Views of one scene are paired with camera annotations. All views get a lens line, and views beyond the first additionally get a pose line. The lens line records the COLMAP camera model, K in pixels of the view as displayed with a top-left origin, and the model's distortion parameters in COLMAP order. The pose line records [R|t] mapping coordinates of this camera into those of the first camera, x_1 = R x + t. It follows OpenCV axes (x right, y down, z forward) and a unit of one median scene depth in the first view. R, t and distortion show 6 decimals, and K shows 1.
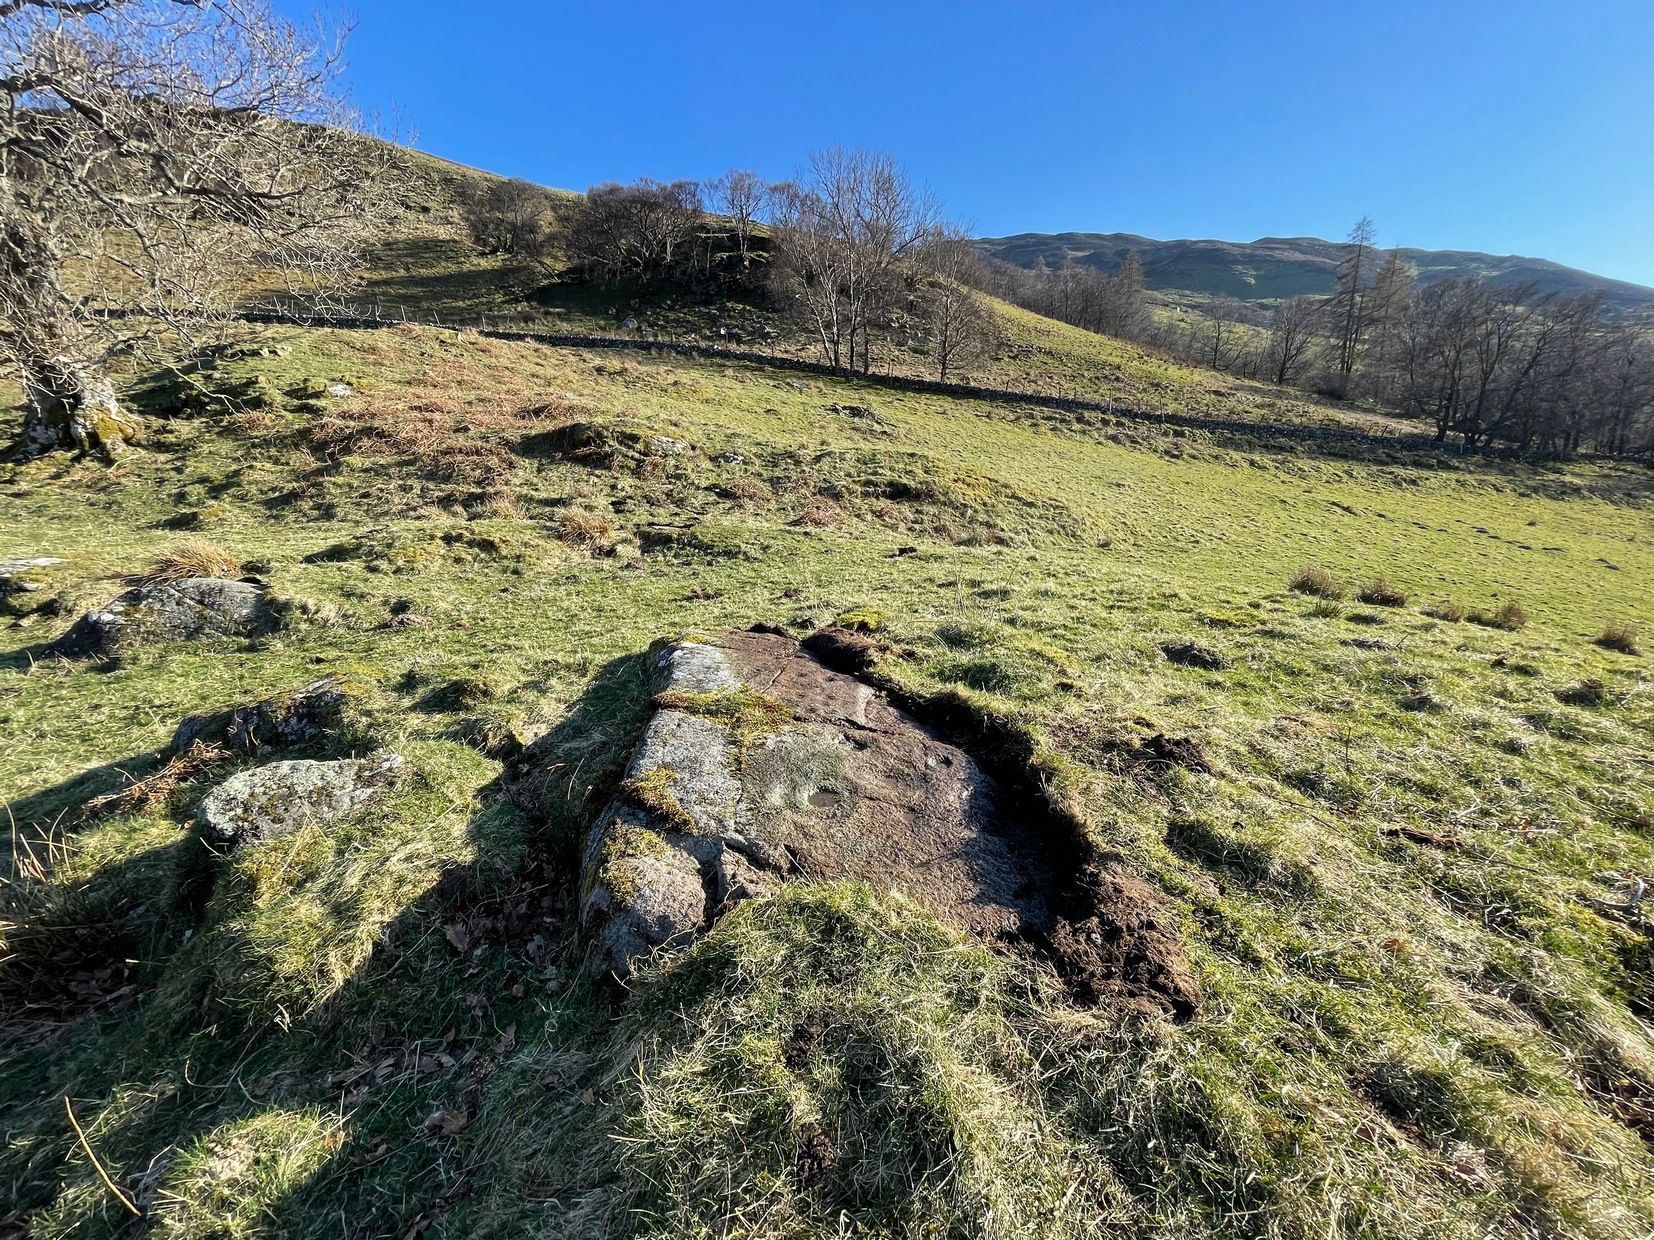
lens RADIAL K [[665.2, 0, 818.6], [0, 665.2, 621.5], [0, 0, 1]] dist [-0.006036, 0.001408]
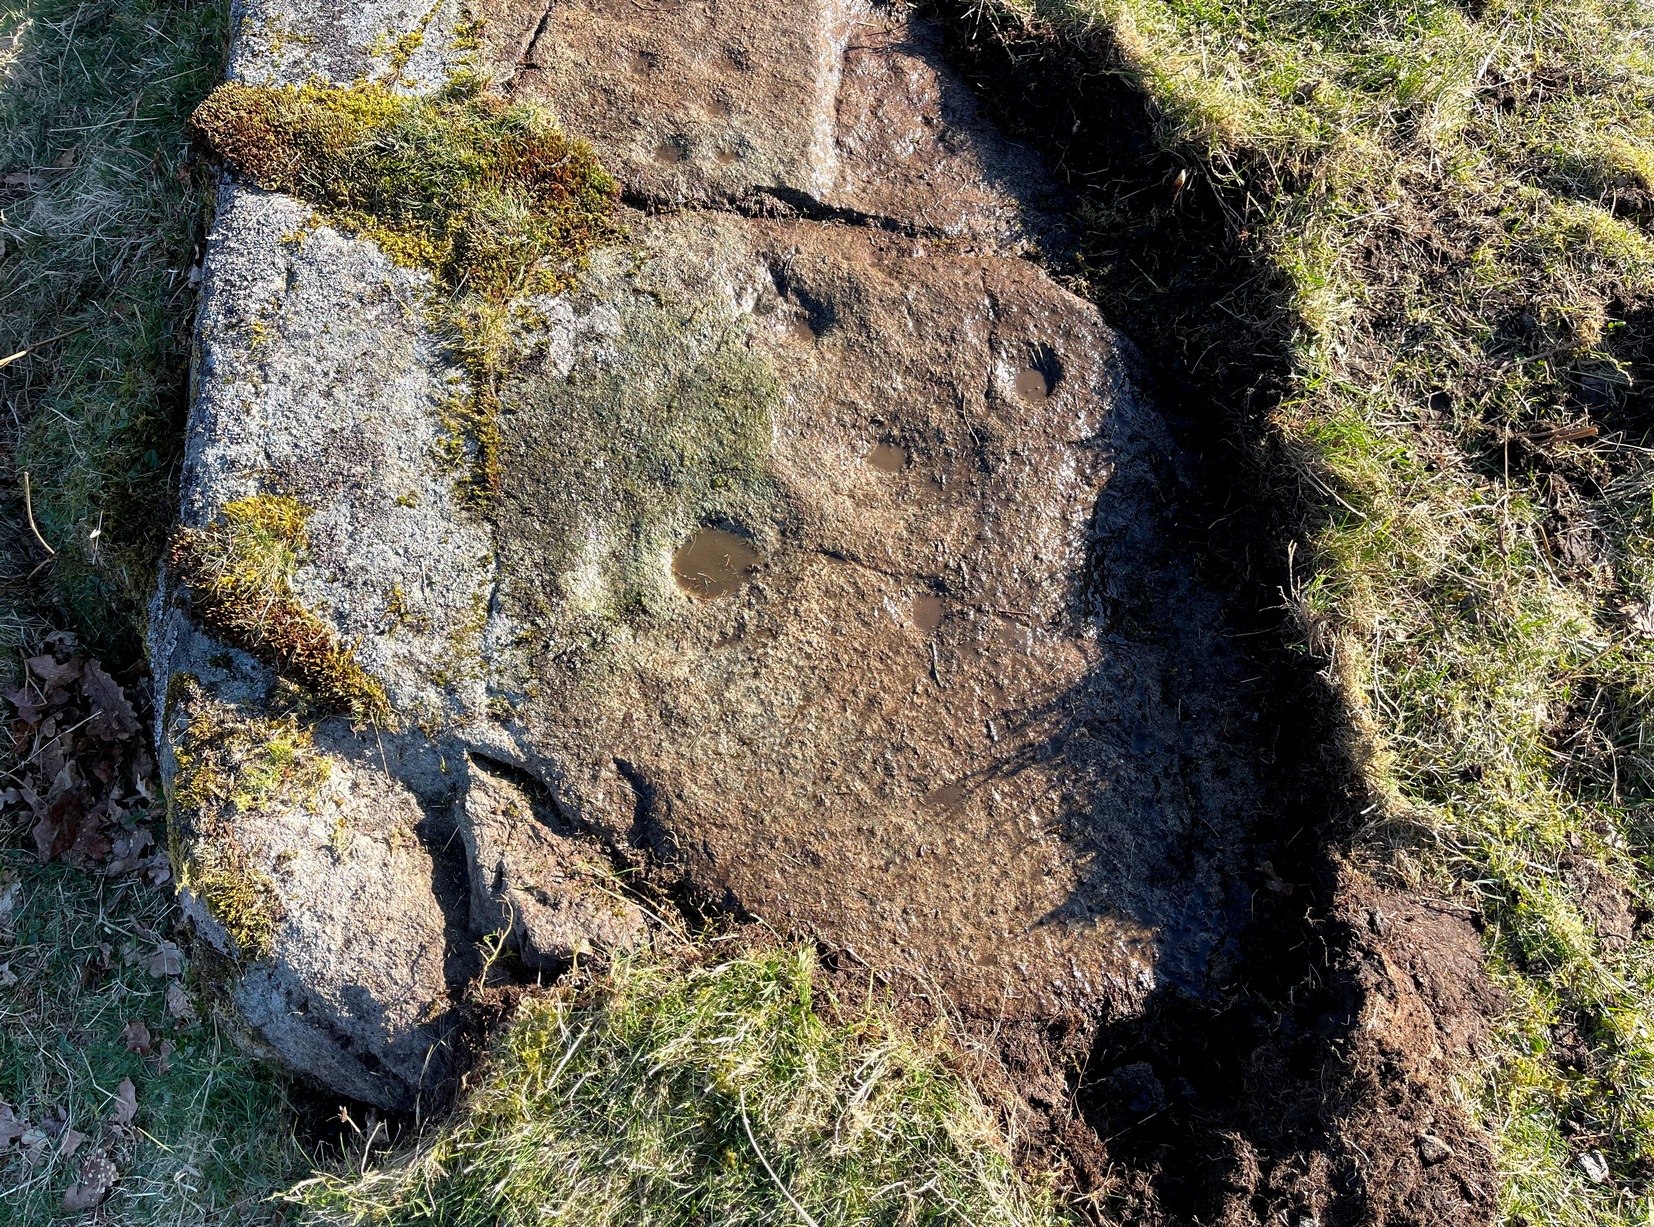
lens RADIAL K [[1255.8, 0, 817.1], [0, 1255.8, 624.8], [0, 0, 1]] dist [0.056200, -0.062781]
pose [[0.999315, -0.036458, -0.006409, 0.065974], [0.027324, 0.609673, 0.792182, -0.267237], [-0.024974, -0.791814, 0.610252, 0.478878]]
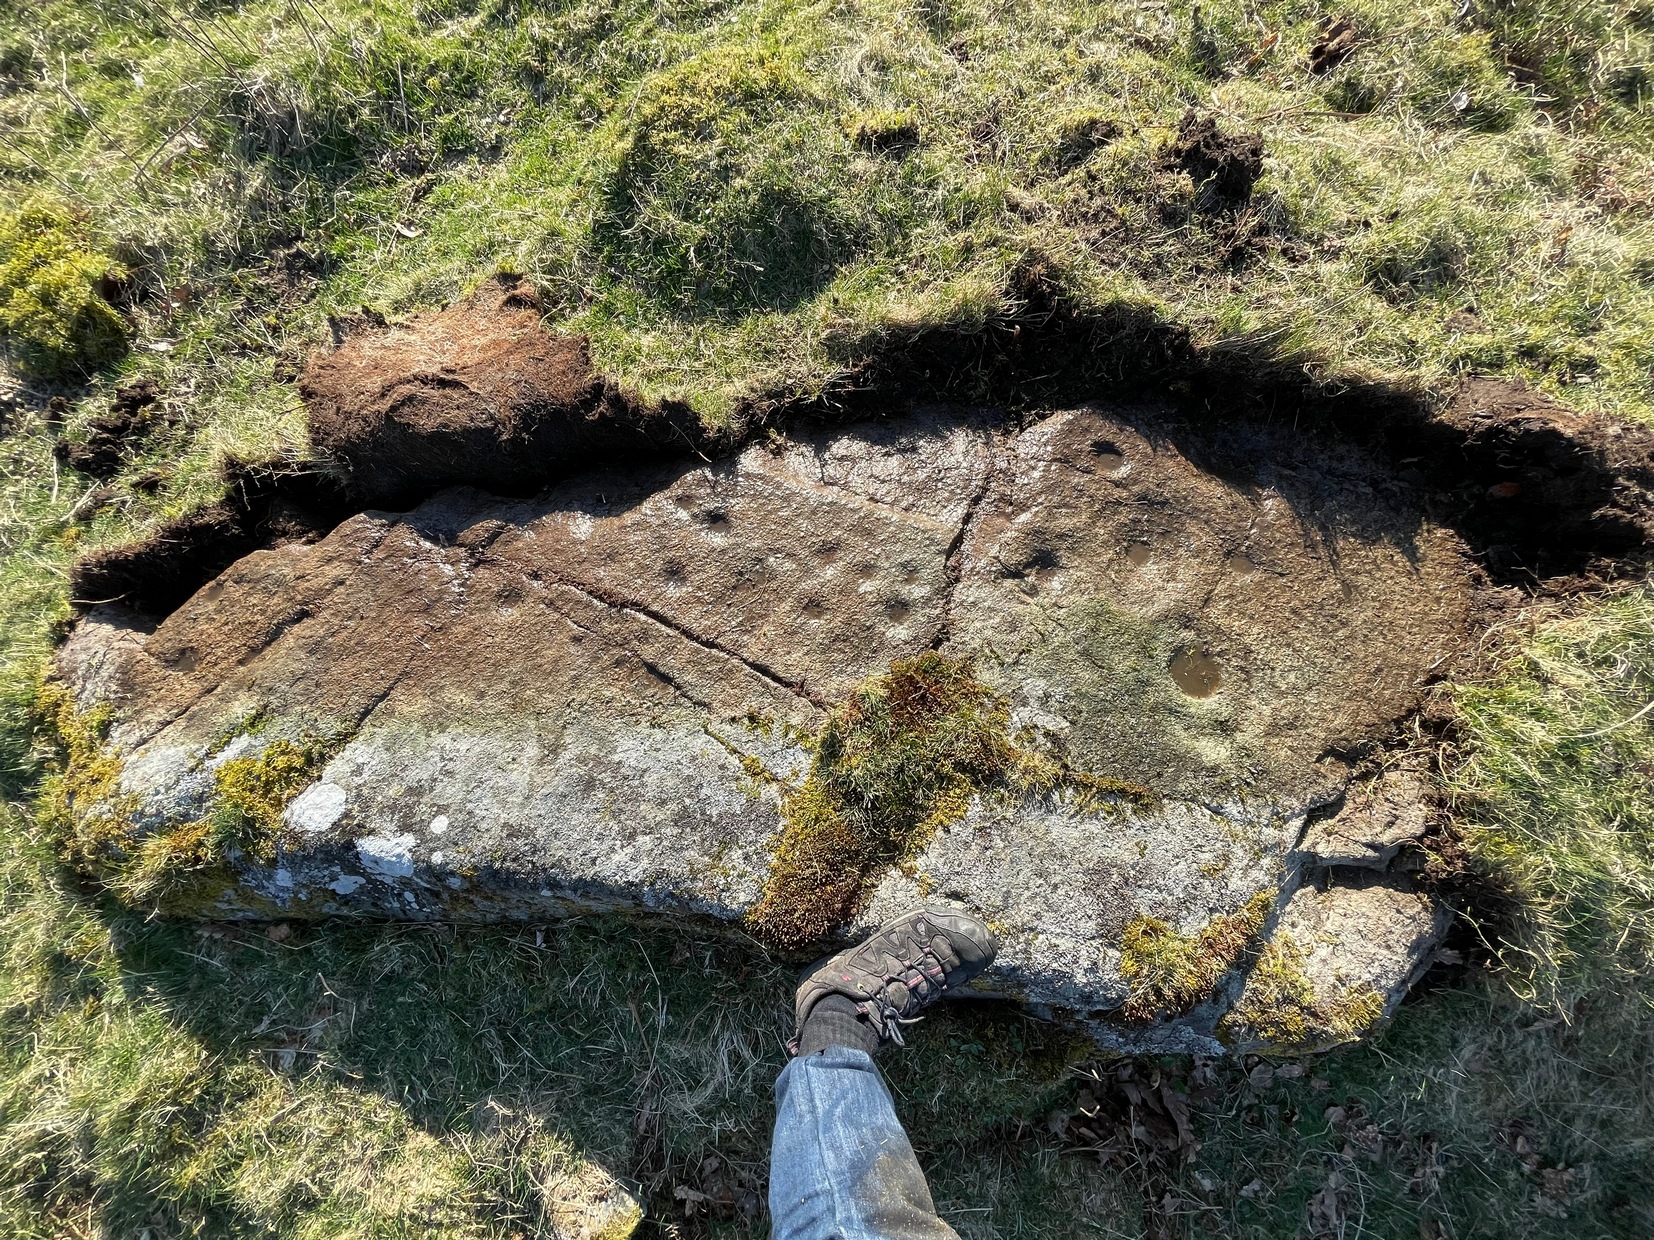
lens RADIAL K [[665.2, 0, 819.7], [0, 665.2, 624.0], [0, 0, 1]] dist [-0.006036, 0.001408]
pose [[0.274933, -0.935863, 0.220389, -0.171737], [0.257364, 0.292492, 0.920984, -0.386427], [-0.926378, -0.196489, 0.321273, 1.046056]]
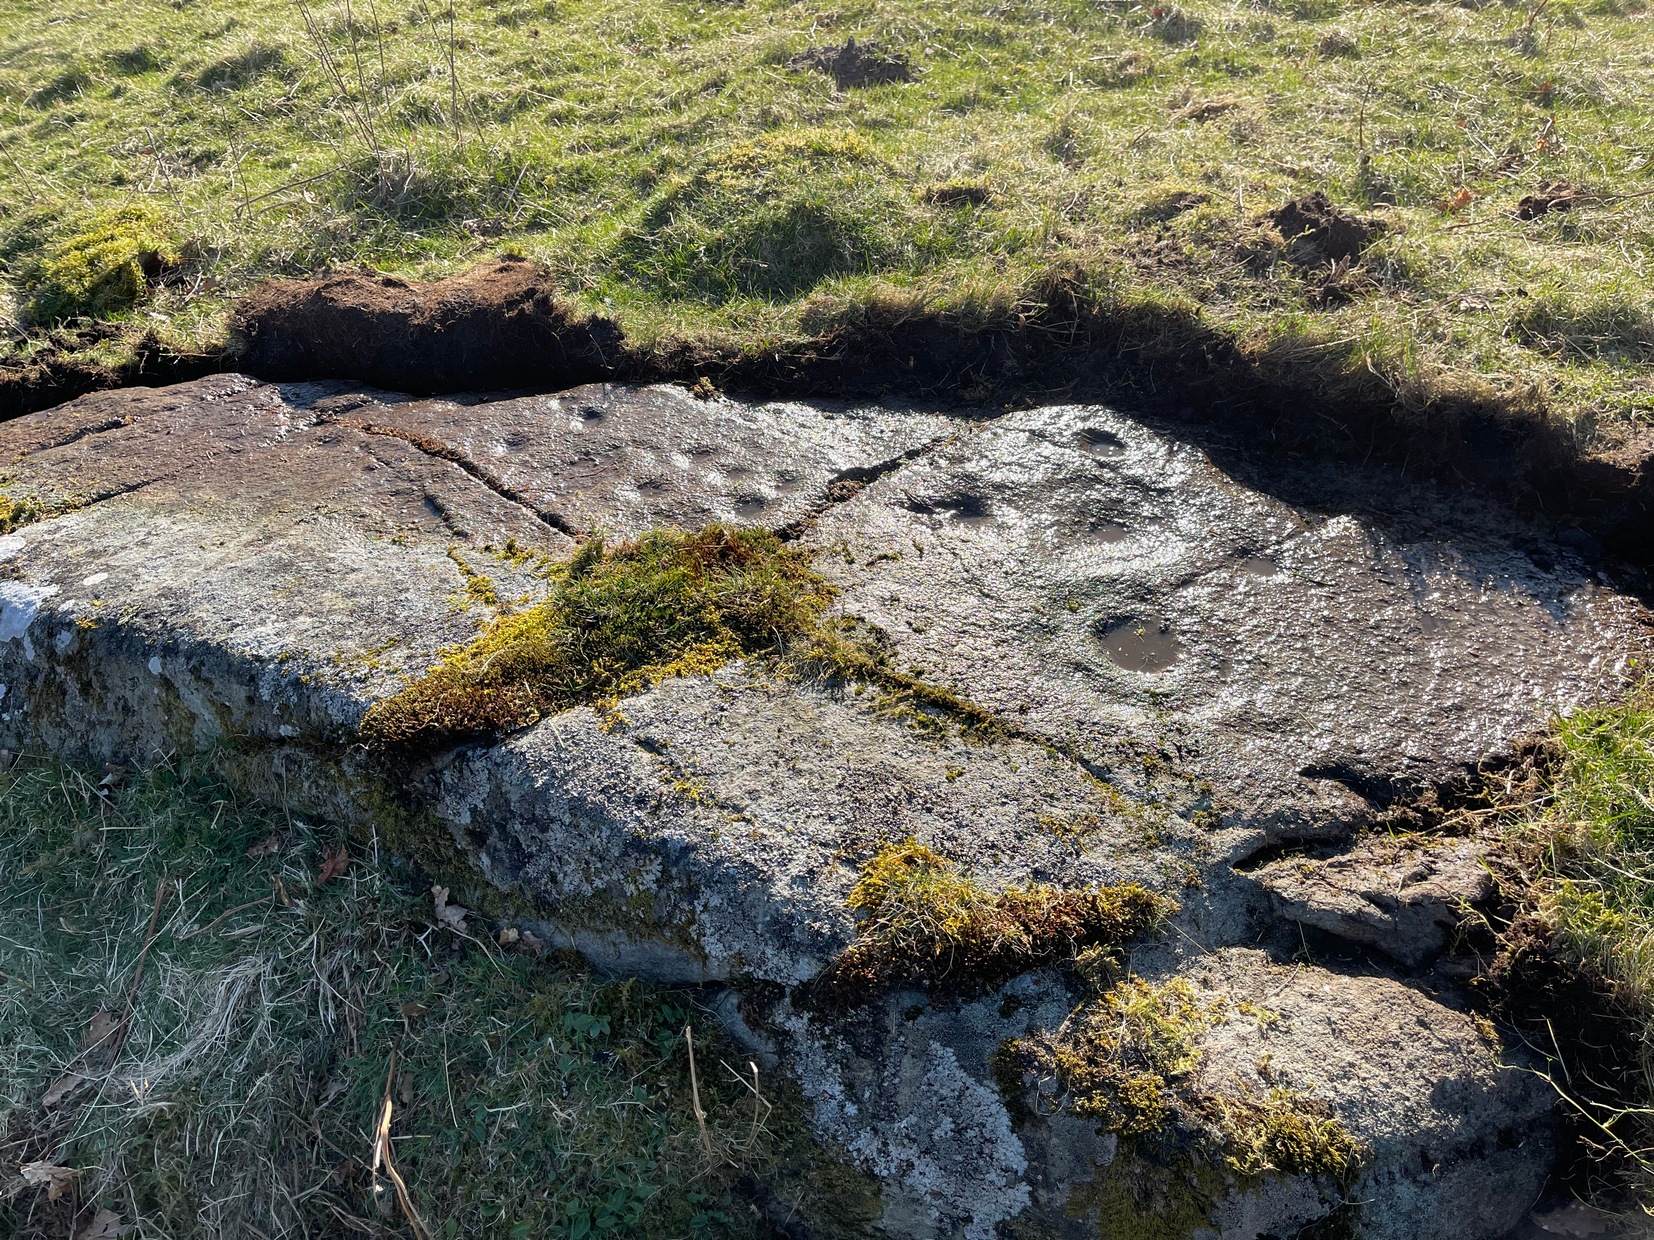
lens RADIAL K [[1255.8, 0, 829.3], [0, 1255.8, 619.4], [0, 0, 1]] dist [0.056200, -0.062781]
pose [[0.566827, -0.563038, 0.601411, -0.524024], [0.272035, 0.816983, 0.508464, -0.185721], [-0.777627, -0.124606, 0.616254, 0.612621]]
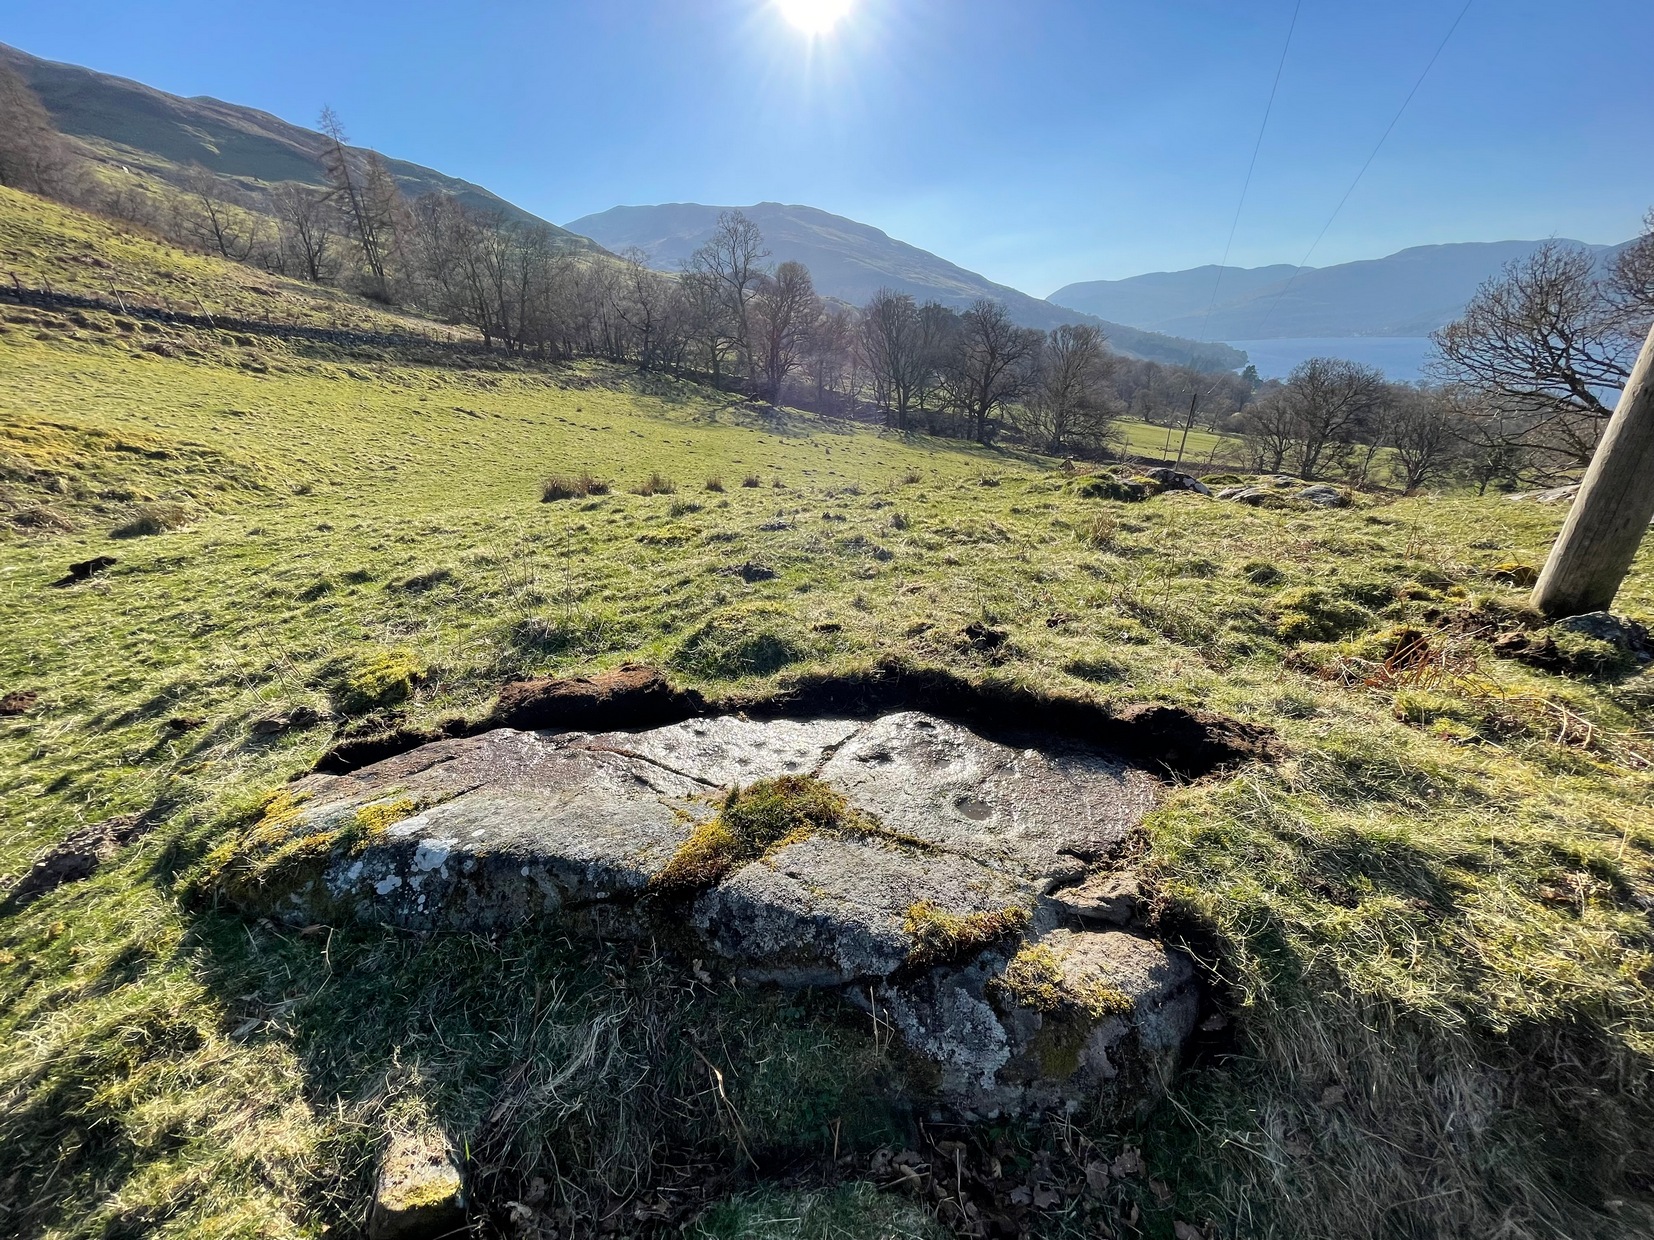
lens RADIAL K [[665.2, 0, 821.5], [0, 665.2, 623.7], [0, 0, 1]] dist [-0.006036, 0.001408]
pose [[0.370131, -0.368934, 0.852579, -0.749739], [0.253855, 0.922996, 0.289199, -0.303298], [-0.893622, 0.109390, 0.435285, 0.684465]]
